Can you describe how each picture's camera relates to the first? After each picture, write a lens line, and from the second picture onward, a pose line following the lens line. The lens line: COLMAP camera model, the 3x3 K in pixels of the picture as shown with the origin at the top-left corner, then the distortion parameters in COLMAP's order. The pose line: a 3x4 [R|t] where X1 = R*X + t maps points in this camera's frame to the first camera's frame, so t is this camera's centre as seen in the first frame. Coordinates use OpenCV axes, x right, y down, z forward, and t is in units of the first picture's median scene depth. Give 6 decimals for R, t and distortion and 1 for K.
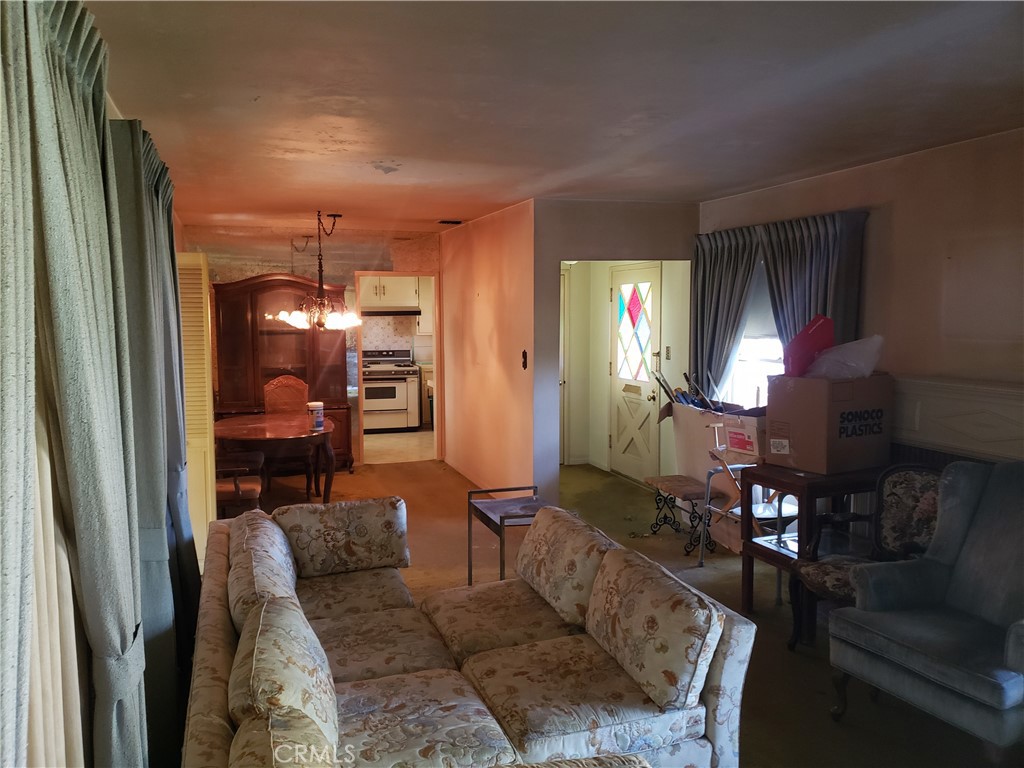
lens RADIAL K [[782.2, 0, 512.0], [0, 782.2, 384.0], [0, 0, 1]] dist [0.061597, -0.003891]
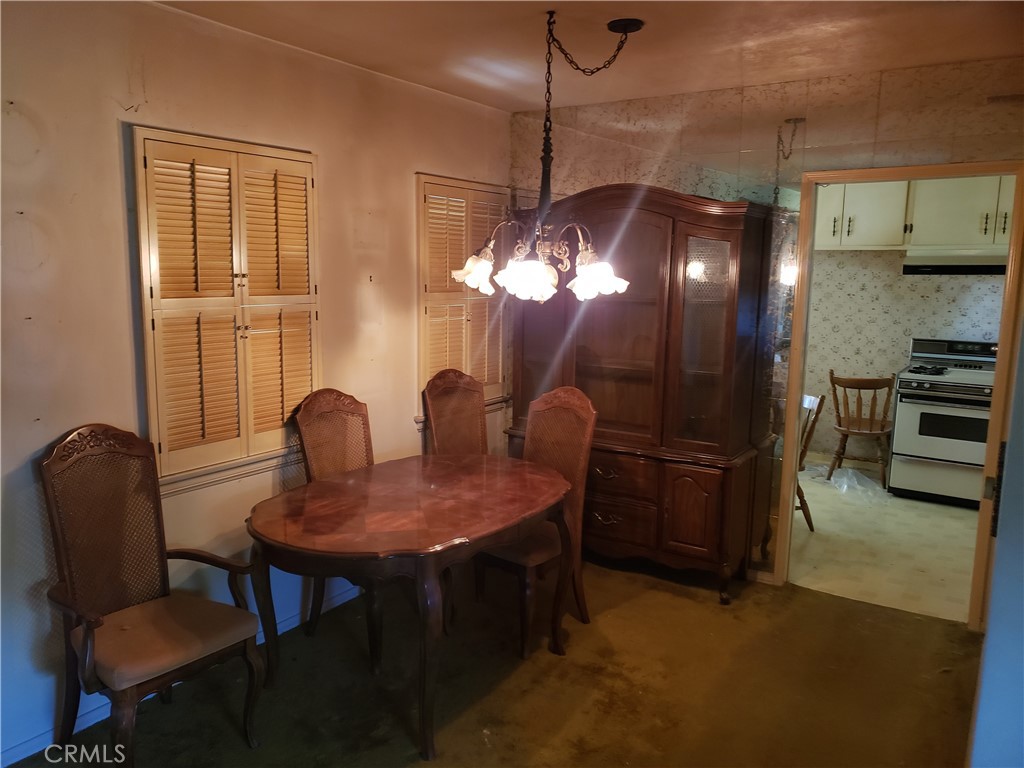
lens RADIAL K [[782.2, 0, 512.0], [0, 782.2, 384.0], [0, 0, 1]] dist [0.061597, -0.003891]
pose [[0.608451, 0.122346, -0.784104, 0.087284], [-0.083271, 0.992433, 0.090235, -0.059291], [0.789210, 0.010389, 0.614035, 0.701013]]
